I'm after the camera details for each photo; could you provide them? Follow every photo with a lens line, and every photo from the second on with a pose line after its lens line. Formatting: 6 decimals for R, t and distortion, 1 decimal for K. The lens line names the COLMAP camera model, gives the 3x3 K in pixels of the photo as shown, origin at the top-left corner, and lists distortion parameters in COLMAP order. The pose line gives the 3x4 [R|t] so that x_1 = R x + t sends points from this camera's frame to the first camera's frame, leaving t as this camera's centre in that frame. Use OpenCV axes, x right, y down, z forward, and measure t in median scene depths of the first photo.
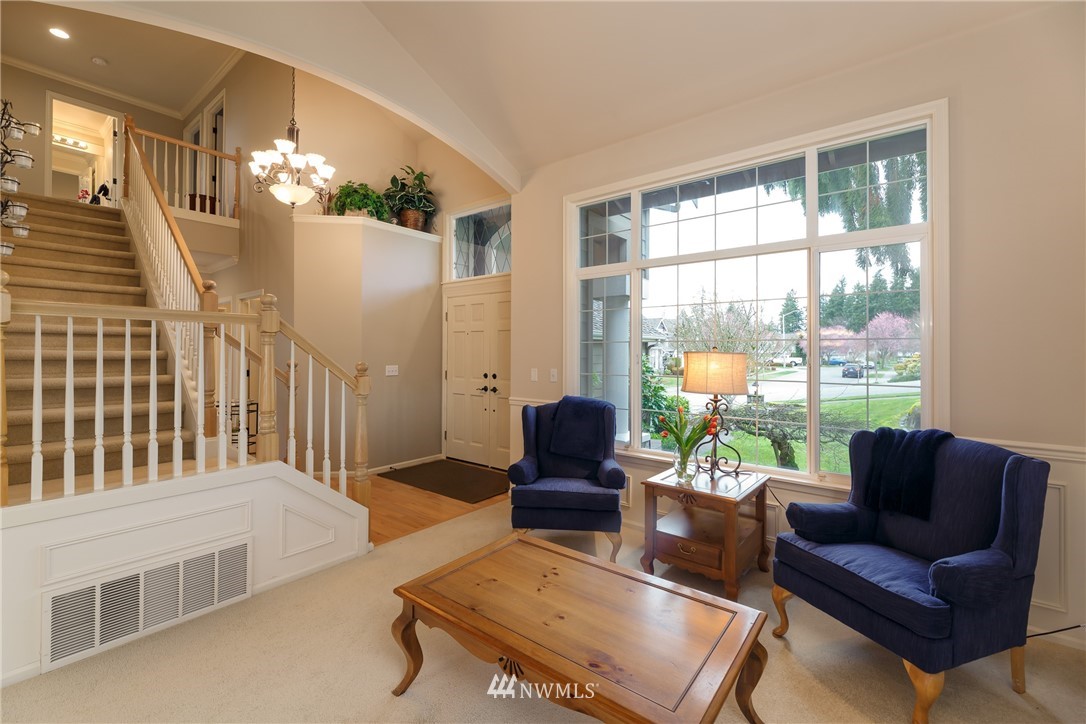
lens RADIAL K [[460.1, 0, 545.8], [0, 460.1, 353.7], [0, 0, 1]] dist [-0.007644, -0.000808]
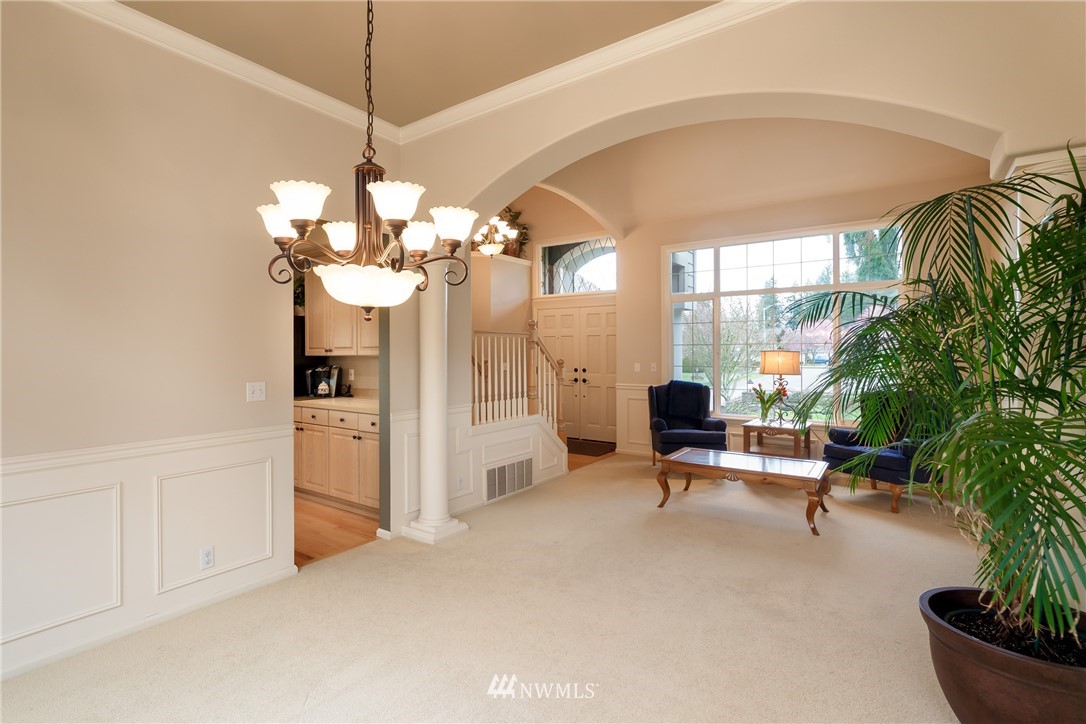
lens RADIAL K [[460.1, 0, 543.9], [0, 460.1, 356.0], [0, 0, 1]] dist [-0.007644, -0.000808]
pose [[0.999943, -0.008545, 0.006383, -0.381718], [0.008513, 0.999951, 0.005045, -0.000483], [-0.006426, -0.004991, 0.999967, -0.516579]]
